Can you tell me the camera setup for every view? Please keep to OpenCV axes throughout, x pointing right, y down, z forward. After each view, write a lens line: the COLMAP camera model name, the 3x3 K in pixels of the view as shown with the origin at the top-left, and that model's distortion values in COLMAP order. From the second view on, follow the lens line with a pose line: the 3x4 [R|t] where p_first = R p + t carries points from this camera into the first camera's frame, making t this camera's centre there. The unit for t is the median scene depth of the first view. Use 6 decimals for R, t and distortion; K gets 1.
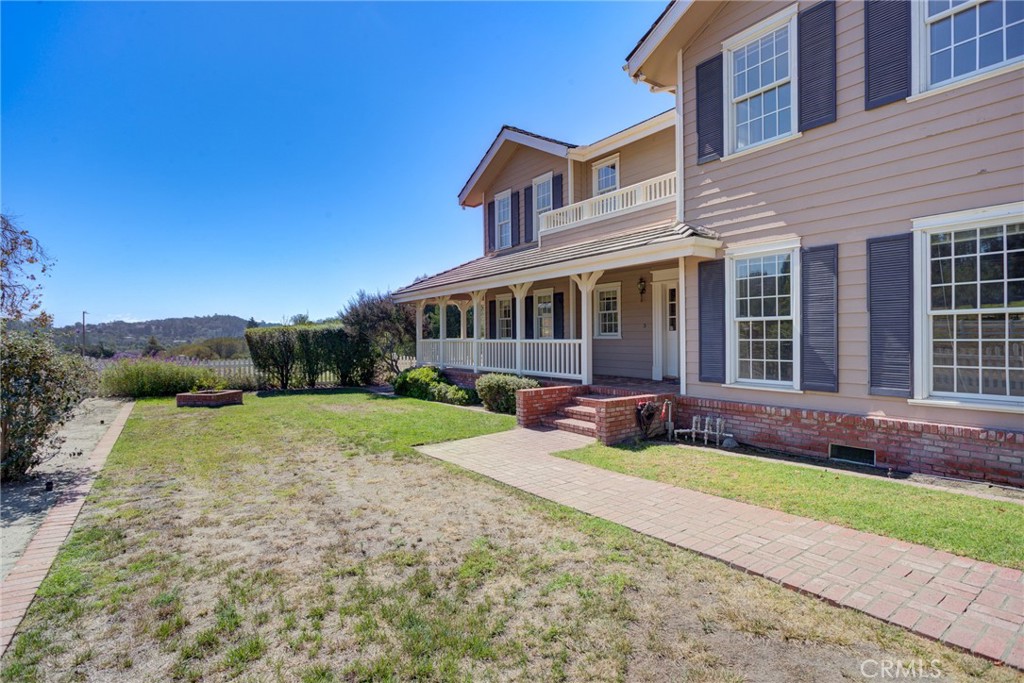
lens RADIAL K [[513.2, 0, 495.1], [0, 513.2, 339.5], [0, 0, 1]] dist [-0.017712, 0.007728]
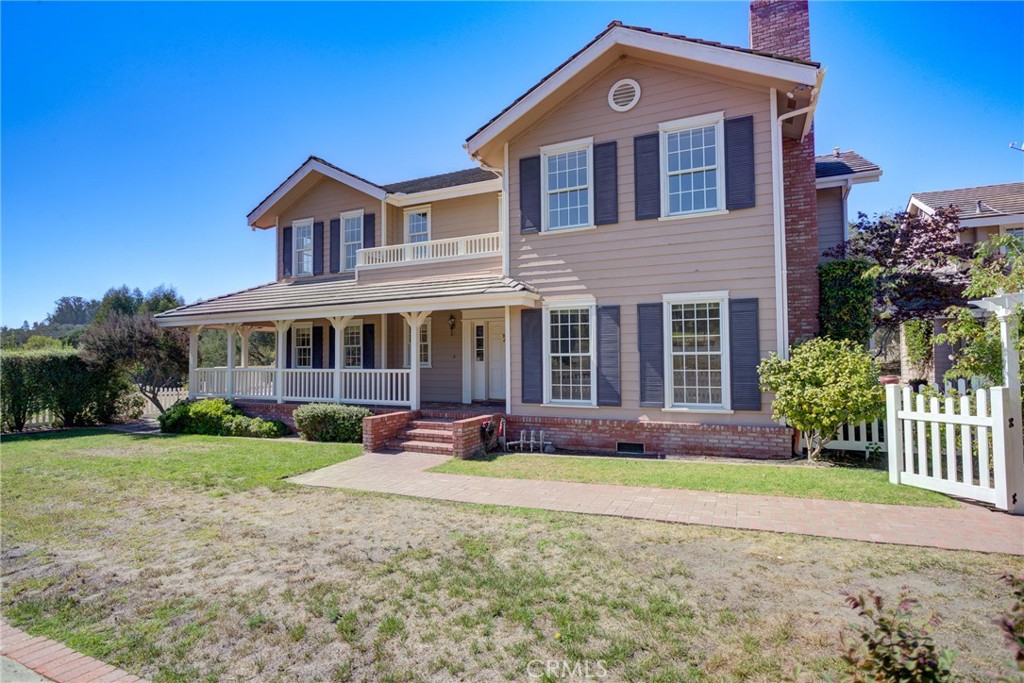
lens RADIAL K [[513.2, 0, 507.3], [0, 513.2, 340.1], [0, 0, 1]] dist [-0.017712, 0.007728]
pose [[0.865372, 0.019250, 0.500760, -0.330848], [0.003970, 0.998967, -0.045264, -0.019295], [-0.501114, 0.041158, 0.864402, -0.110683]]
